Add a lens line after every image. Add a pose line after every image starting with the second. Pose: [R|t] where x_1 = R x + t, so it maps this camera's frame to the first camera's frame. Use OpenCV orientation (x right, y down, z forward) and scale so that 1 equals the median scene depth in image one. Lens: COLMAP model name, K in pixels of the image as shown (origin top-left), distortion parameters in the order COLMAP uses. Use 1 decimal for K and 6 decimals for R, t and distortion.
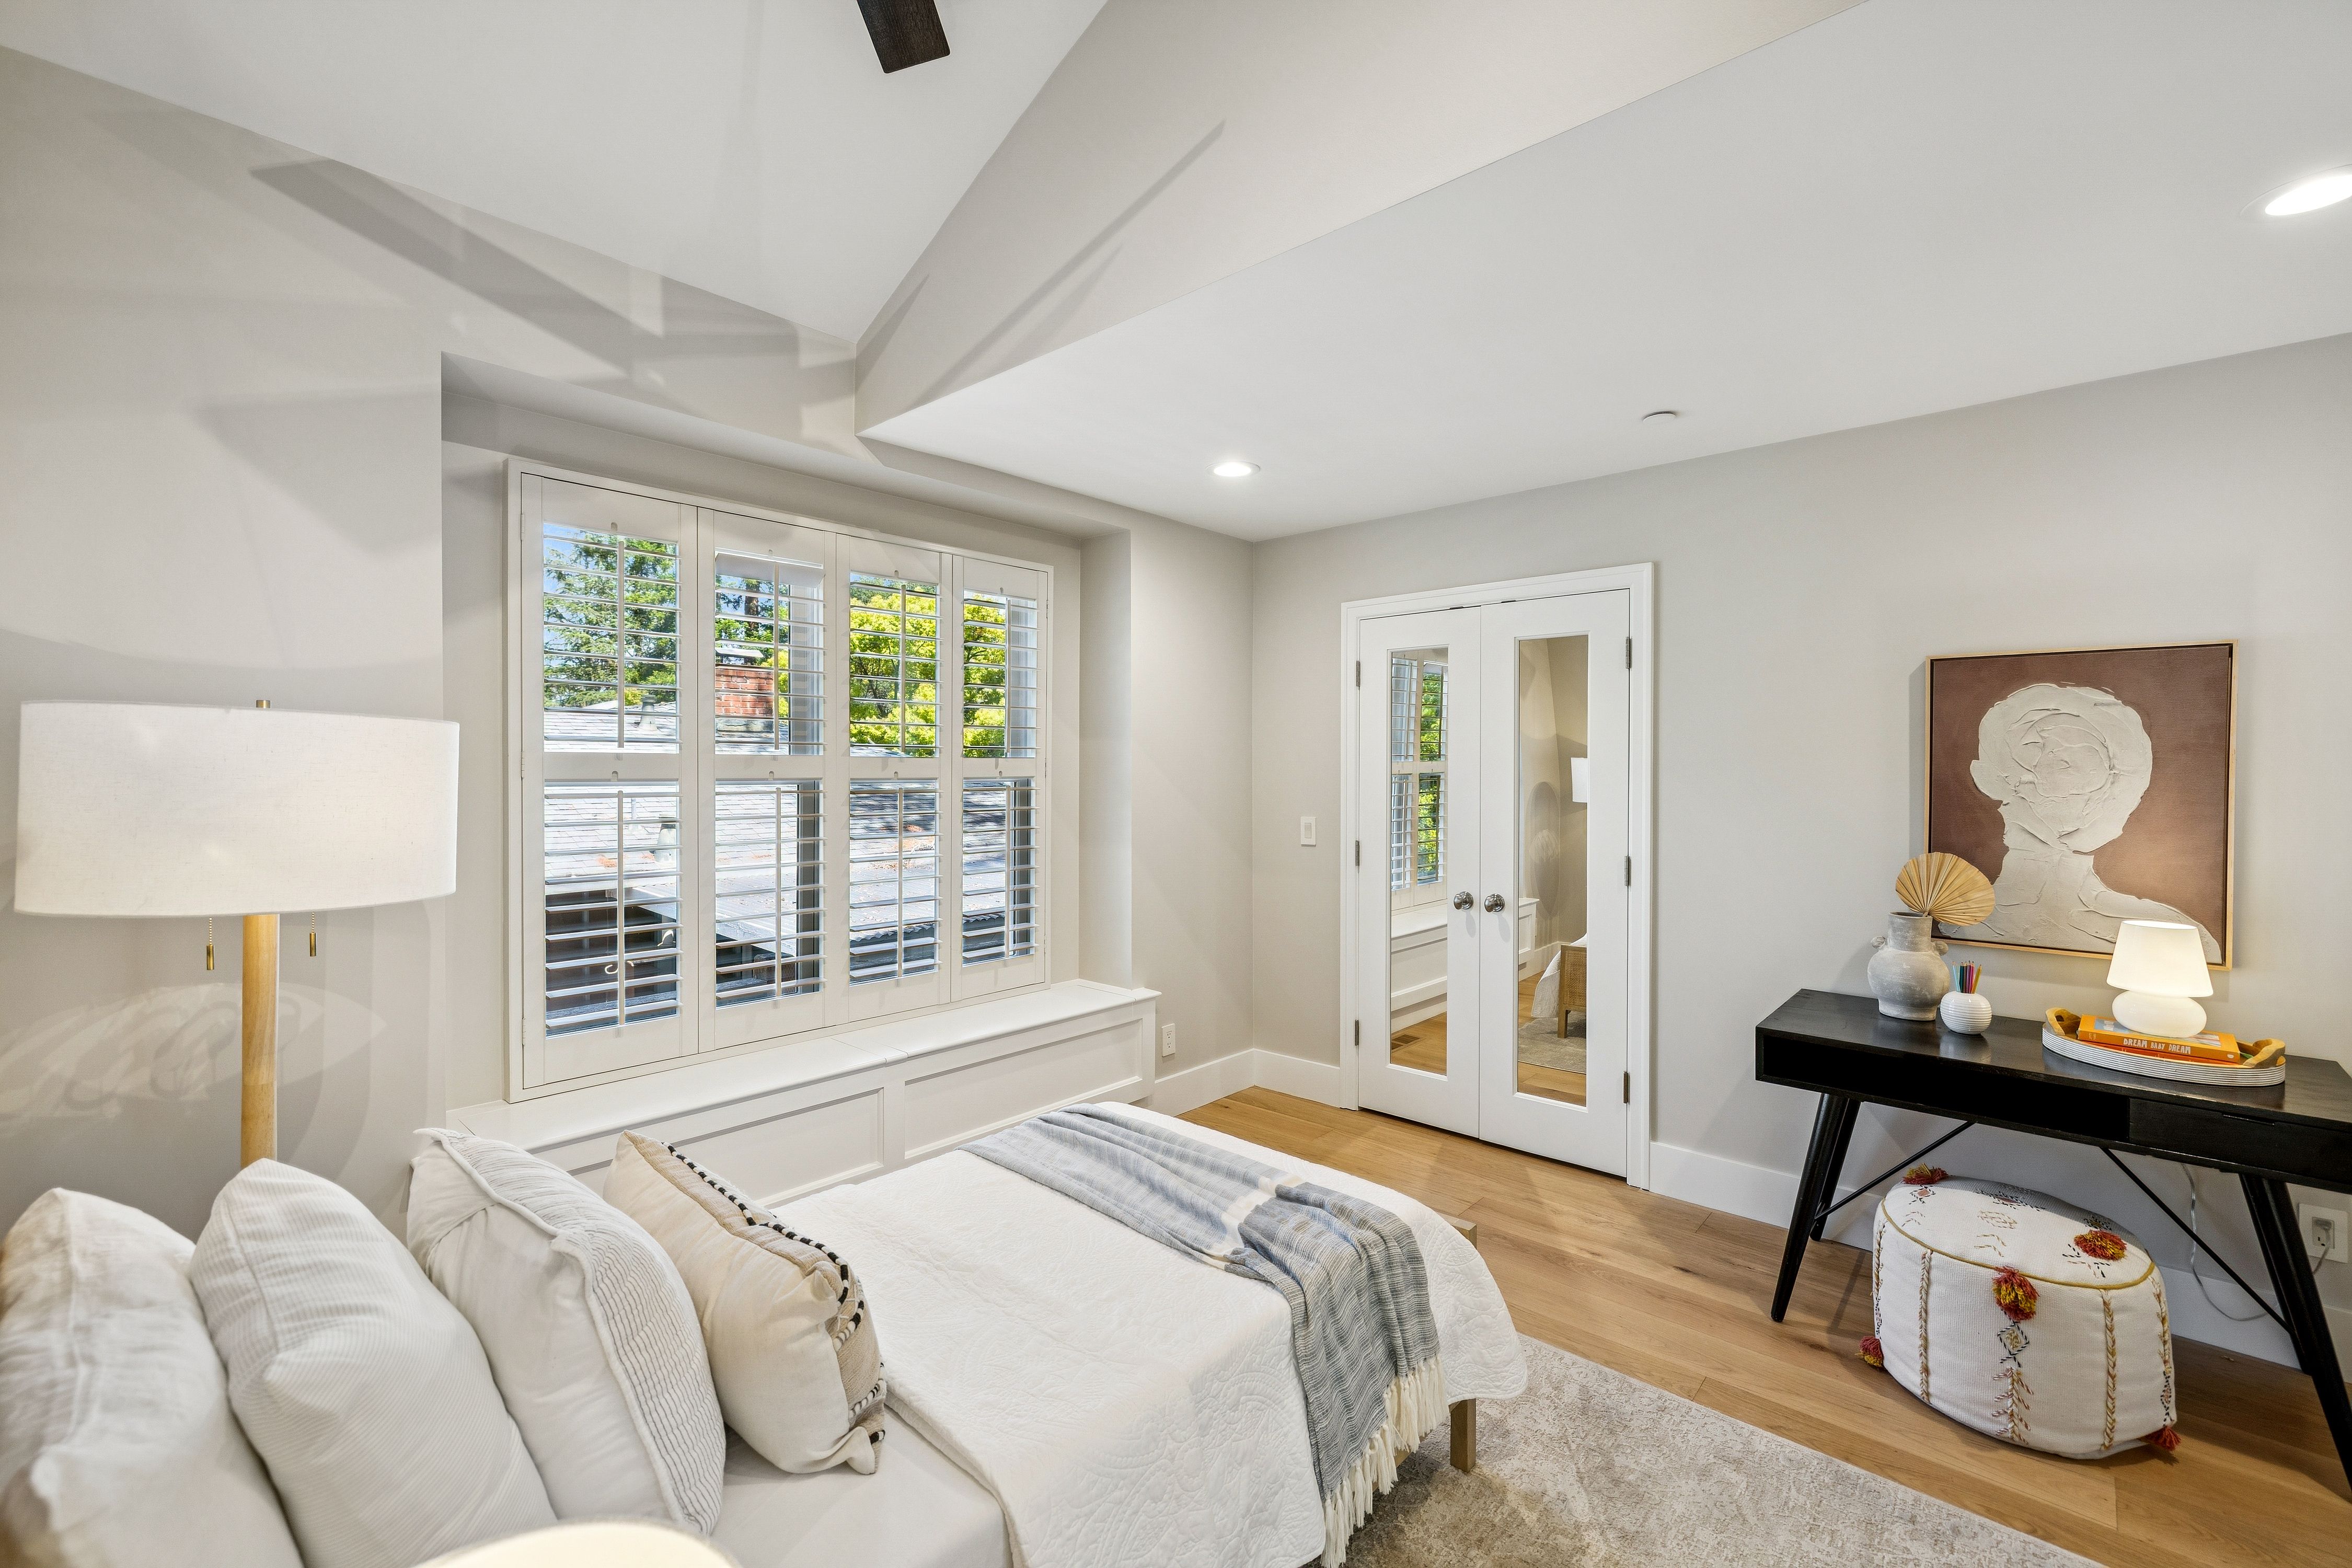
lens RADIAL K [[996.6, 0, 1176.1], [0, 996.6, 769.6], [0, 0, 1]] dist [0.013782, -0.007216]
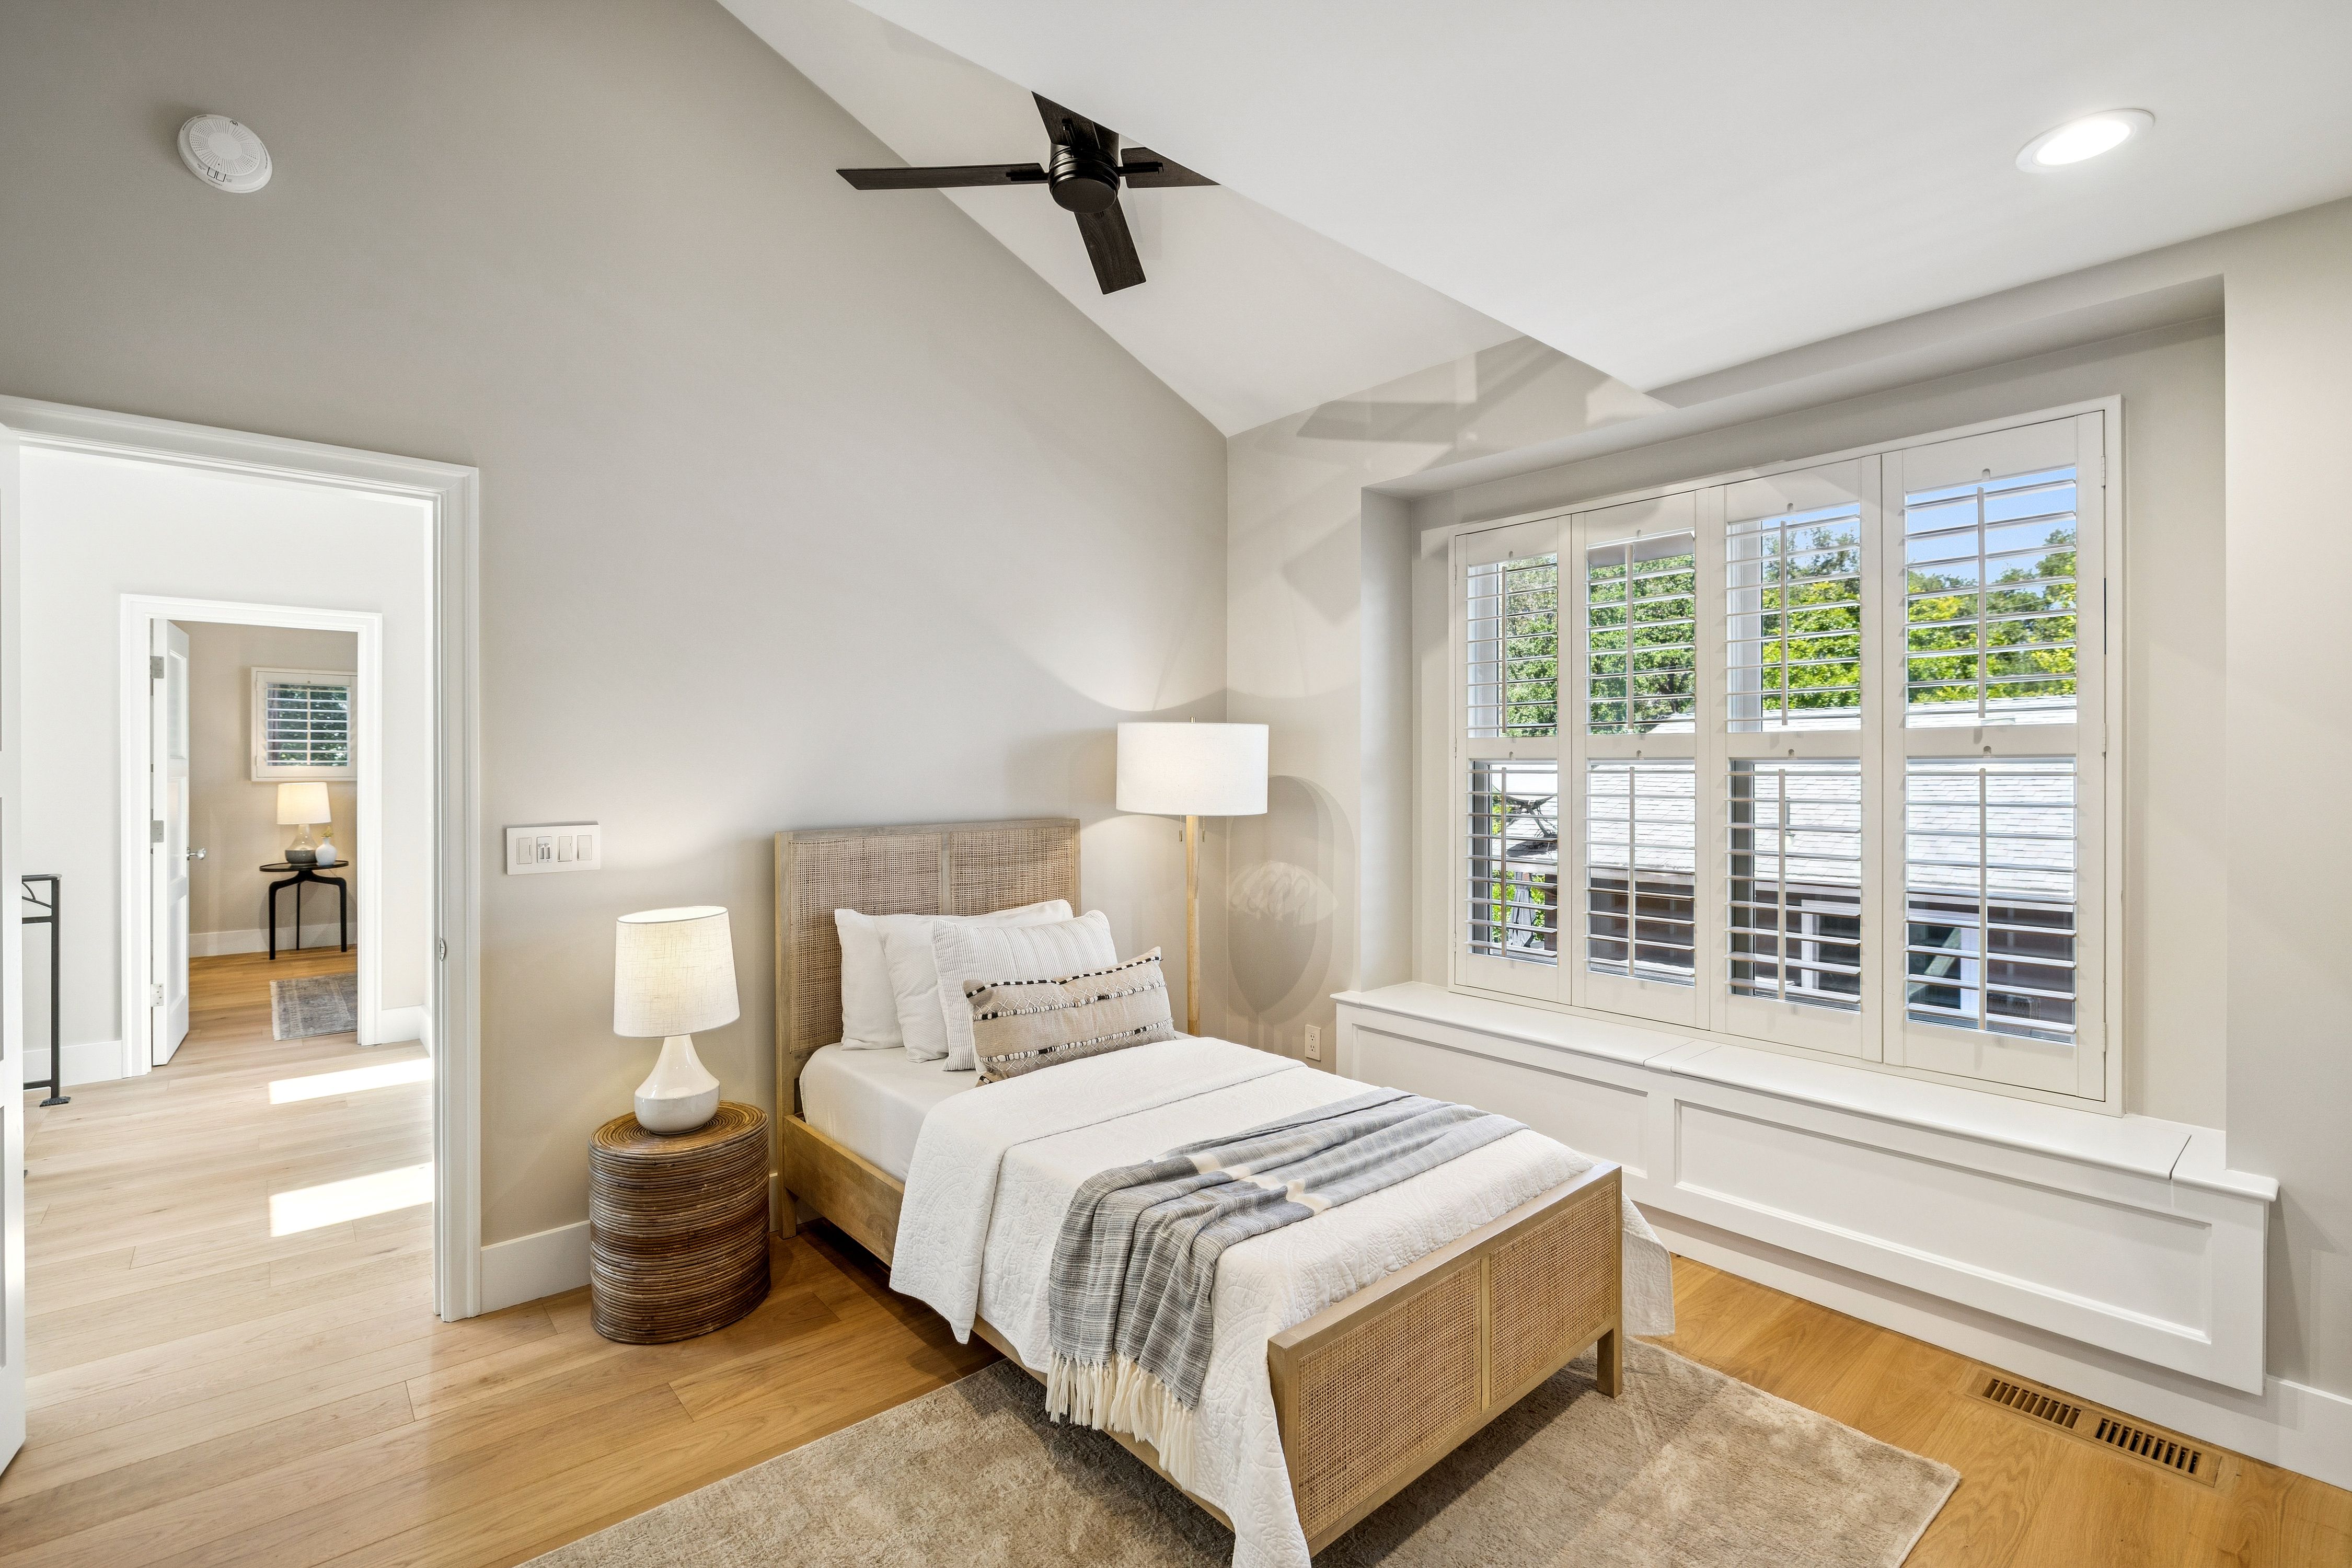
lens RADIAL K [[1033.7, 0, 1187.2], [0, 1033.7, 763.0], [0, 0, 1]] dist [0.001900, 0.000597]
pose [[-0.106474, 0.009649, -0.994269, 0.641486], [0.012177, 0.999891, 0.008400, 0.000103], [0.994241, -0.011213, -0.106580, 0.622443]]
